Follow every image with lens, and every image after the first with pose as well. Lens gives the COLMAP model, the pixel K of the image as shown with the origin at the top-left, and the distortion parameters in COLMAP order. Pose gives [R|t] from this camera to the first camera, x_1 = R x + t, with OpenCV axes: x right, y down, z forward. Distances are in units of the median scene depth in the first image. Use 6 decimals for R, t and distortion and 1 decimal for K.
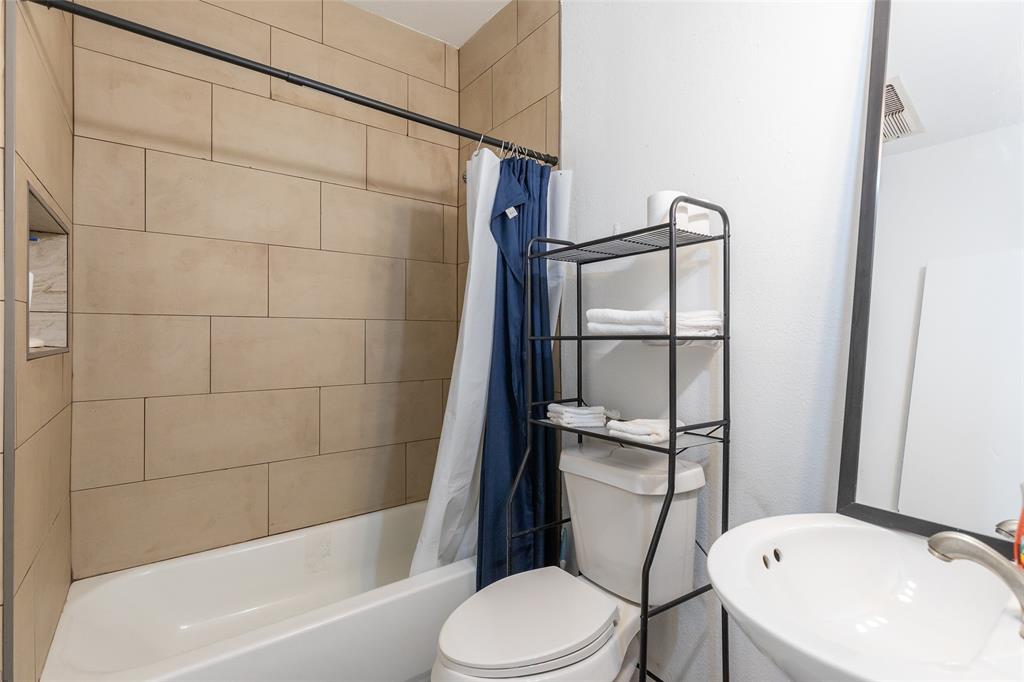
lens RADIAL K [[471.8, 0, 511.9], [0, 471.8, 337.1], [0, 0, 1]] dist [0.002624, -0.000352]
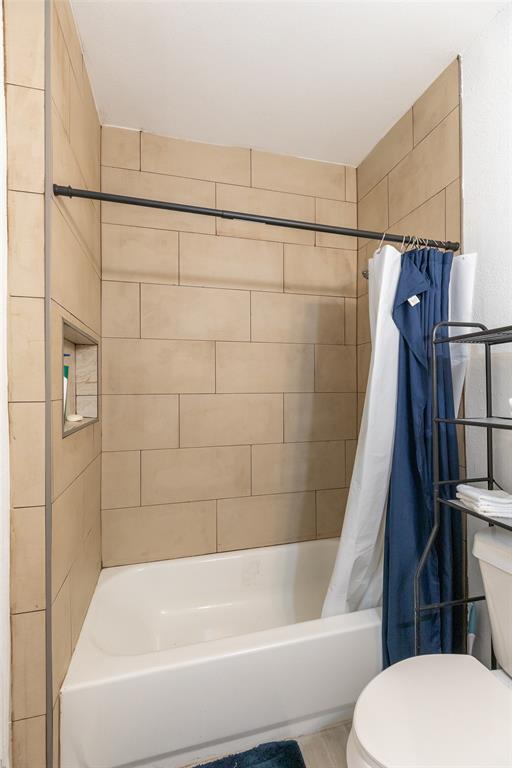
lens RADIAL K [[353.8, 0, 256.0], [0, 353.8, 384.0], [0, 0, 1]] dist [0.002624, -0.000352]
pose [[0.928417, -0.015831, -0.371203, -0.033693], [0.005094, 0.999540, -0.029887, -0.047213], [0.371506, 0.025857, 0.928071, 0.113667]]
